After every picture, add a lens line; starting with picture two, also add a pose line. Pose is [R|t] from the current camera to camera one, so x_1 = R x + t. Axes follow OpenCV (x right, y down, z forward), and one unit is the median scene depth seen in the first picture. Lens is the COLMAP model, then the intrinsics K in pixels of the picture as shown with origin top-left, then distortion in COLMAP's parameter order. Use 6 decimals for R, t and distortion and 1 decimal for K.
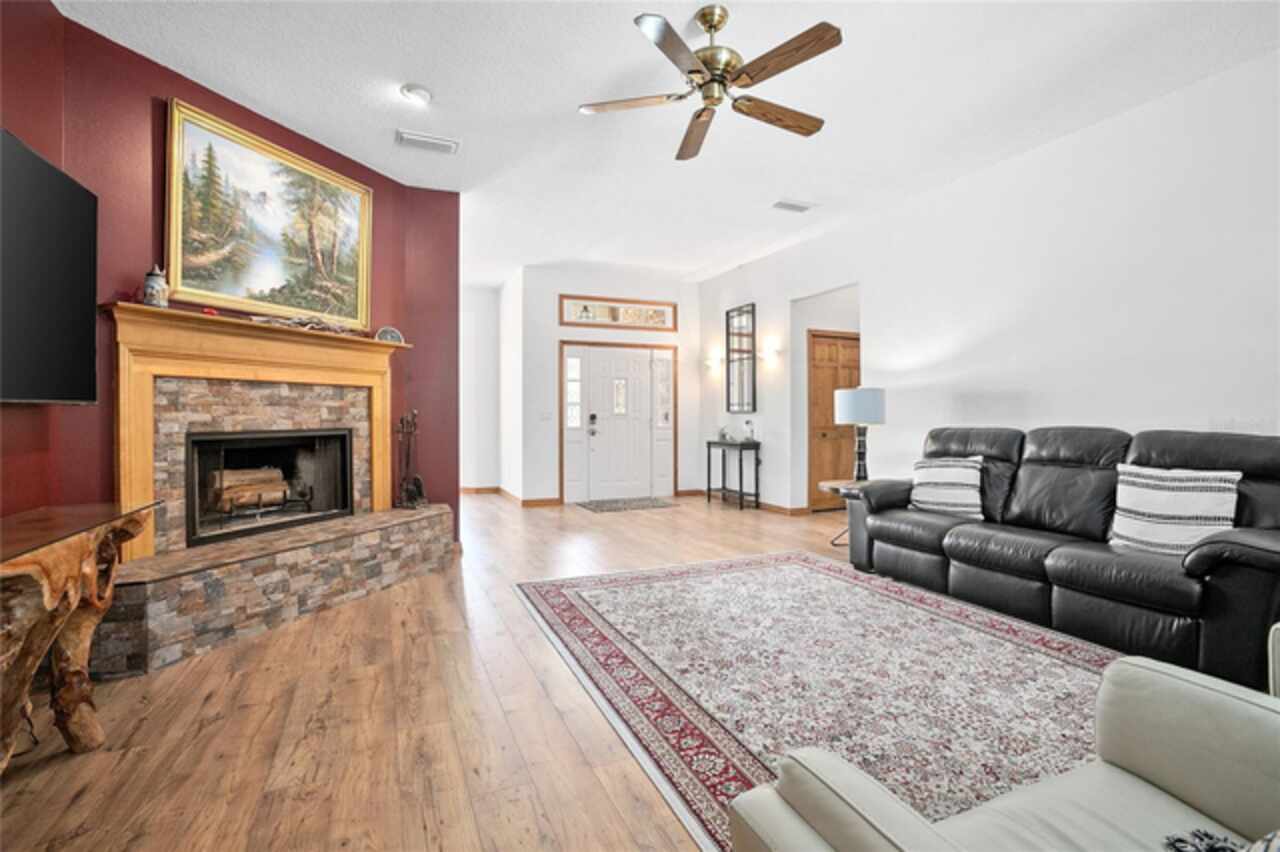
lens RADIAL K [[581.9, 0, 634.7], [0, 581.9, 418.2], [0, 0, 1]] dist [-0.062257, 0.019538]
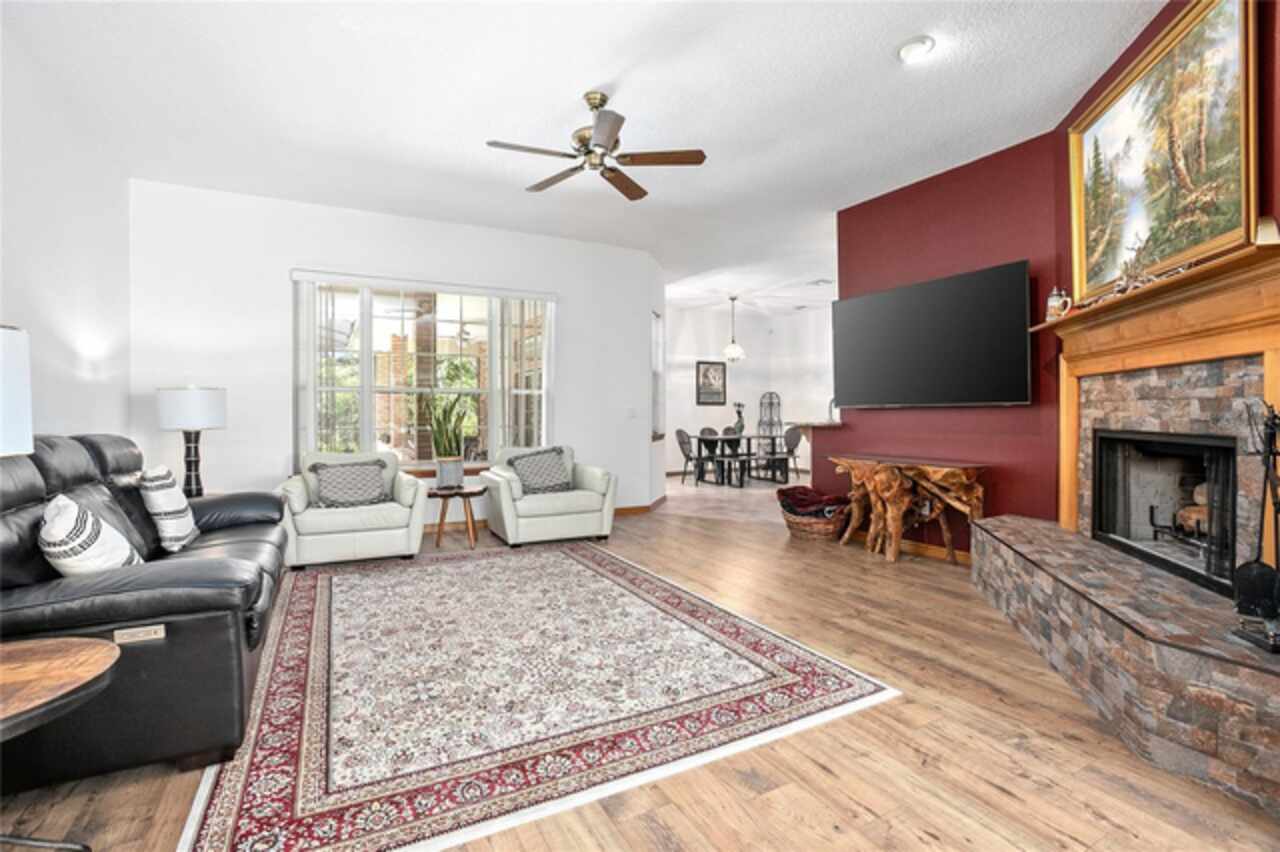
lens RADIAL K [[581.9, 0, 645.1], [0, 581.9, 418.9], [0, 0, 1]] dist [-0.062257, 0.019538]
pose [[-0.994607, 0.007090, -0.103468, 0.119351], [0.005261, 0.999825, 0.017937, -0.013017], [0.103578, 0.017296, -0.994471, 1.681983]]
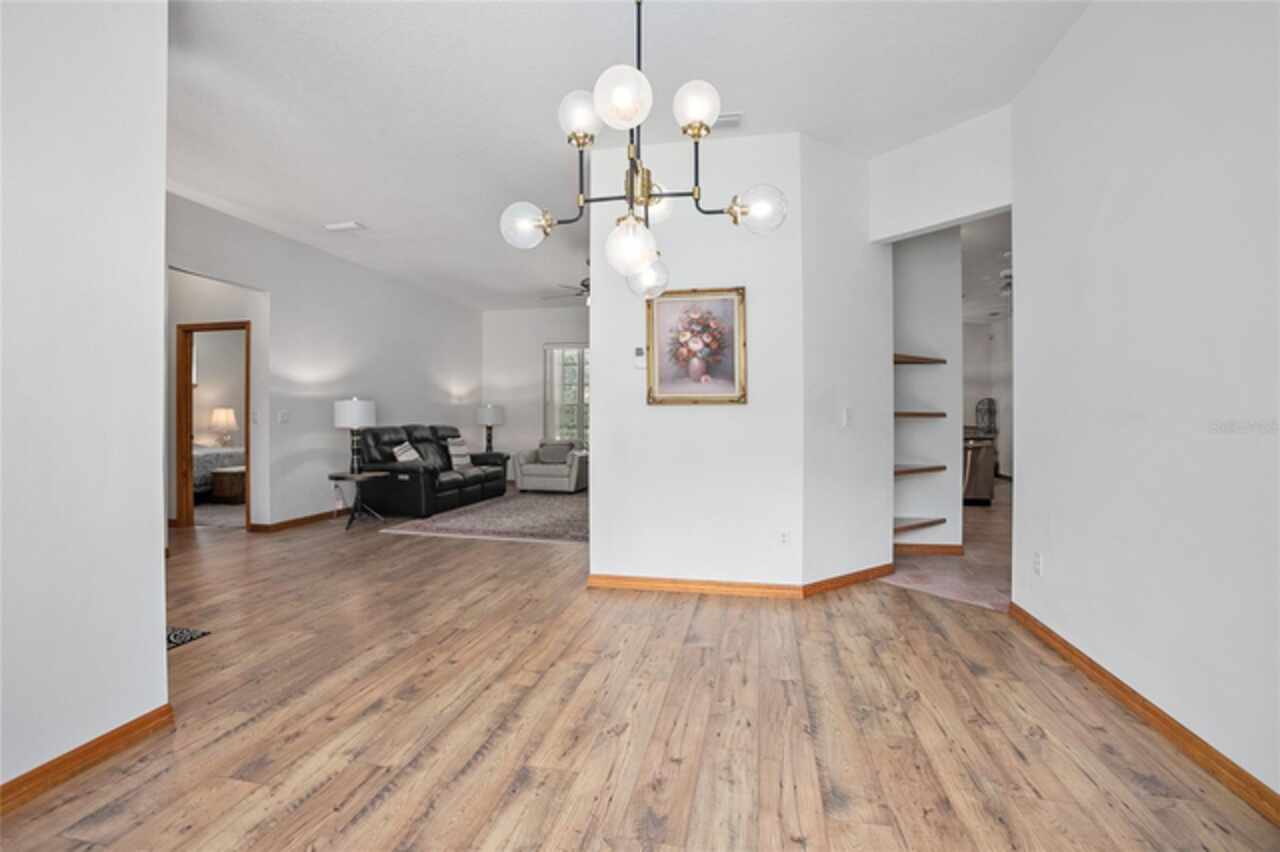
lens RADIAL K [[581.9, 0, 636.6], [0, 581.9, 424.6], [0, 0, 1]] dist [-0.062257, 0.019538]
pose [[-0.819584, -0.003297, 0.572950, -1.120083], [0.006156, 0.999875, 0.014560, -0.012639], [-0.572927, 0.015460, -0.819461, 2.224870]]
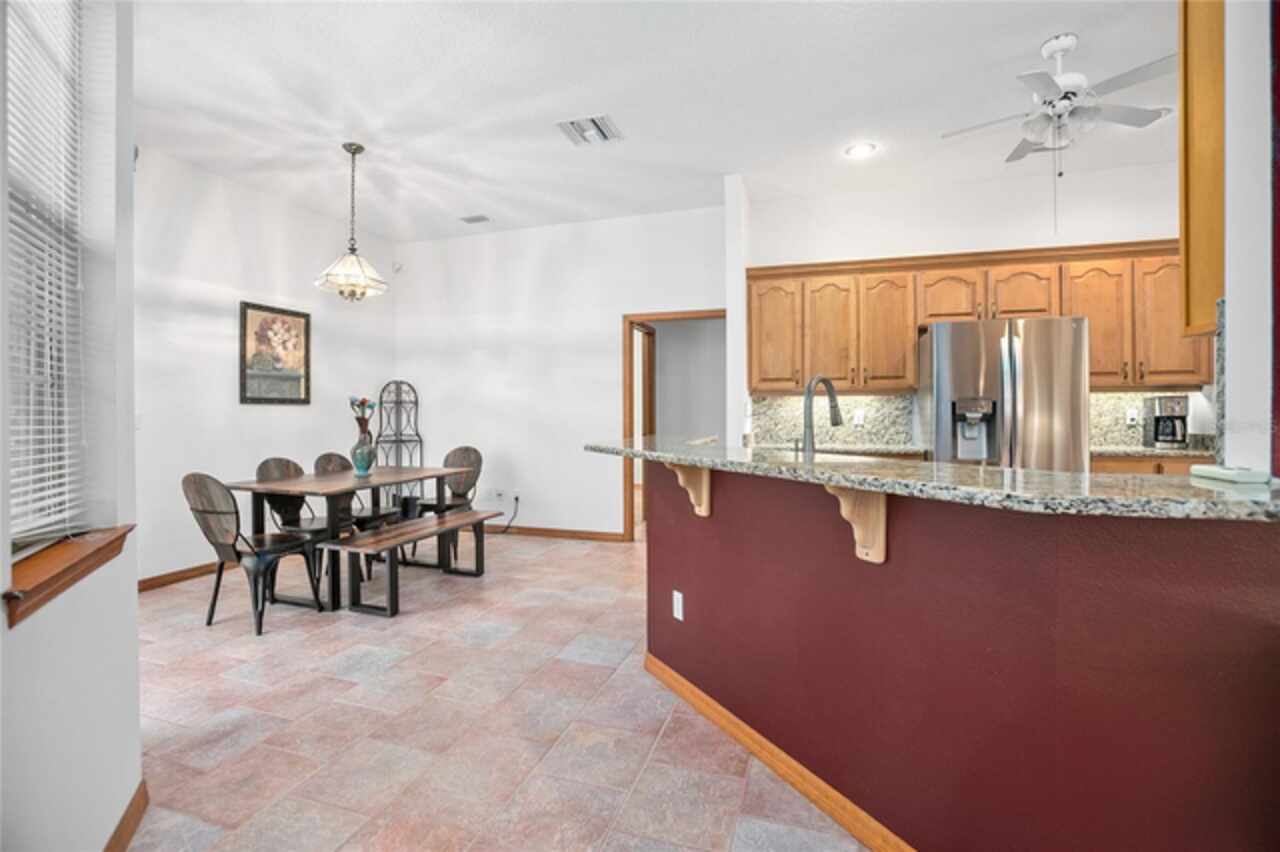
lens RADIAL K [[581.9, 0, 639.6], [0, 581.9, 418.8], [0, 0, 1]] dist [-0.062257, 0.019538]
pose [[-0.660651, 0.014724, -0.750549, -0.103344], [0.002843, 0.999850, 0.017112, -0.015402], [0.750688, 0.009171, -0.660594, 0.195340]]
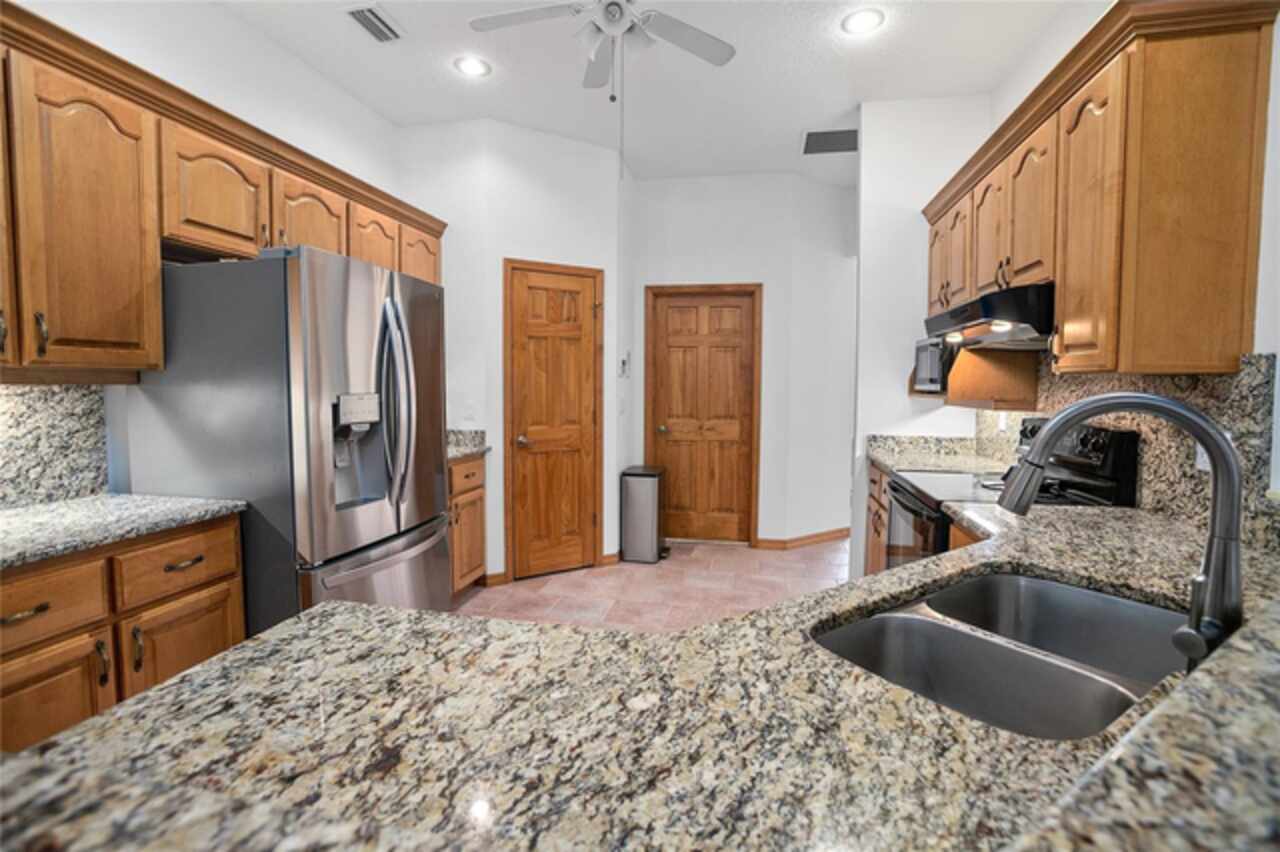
lens RADIAL K [[581.9, 0, 638.0], [0, 581.9, 419.6], [0, 0, 1]] dist [-0.062257, 0.019538]
pose [[0.822403, 0.040952, -0.567430, -0.694299], [-0.006697, 0.998034, 0.062323, -0.047228], [0.568866, -0.047454, 0.821060, -0.351108]]
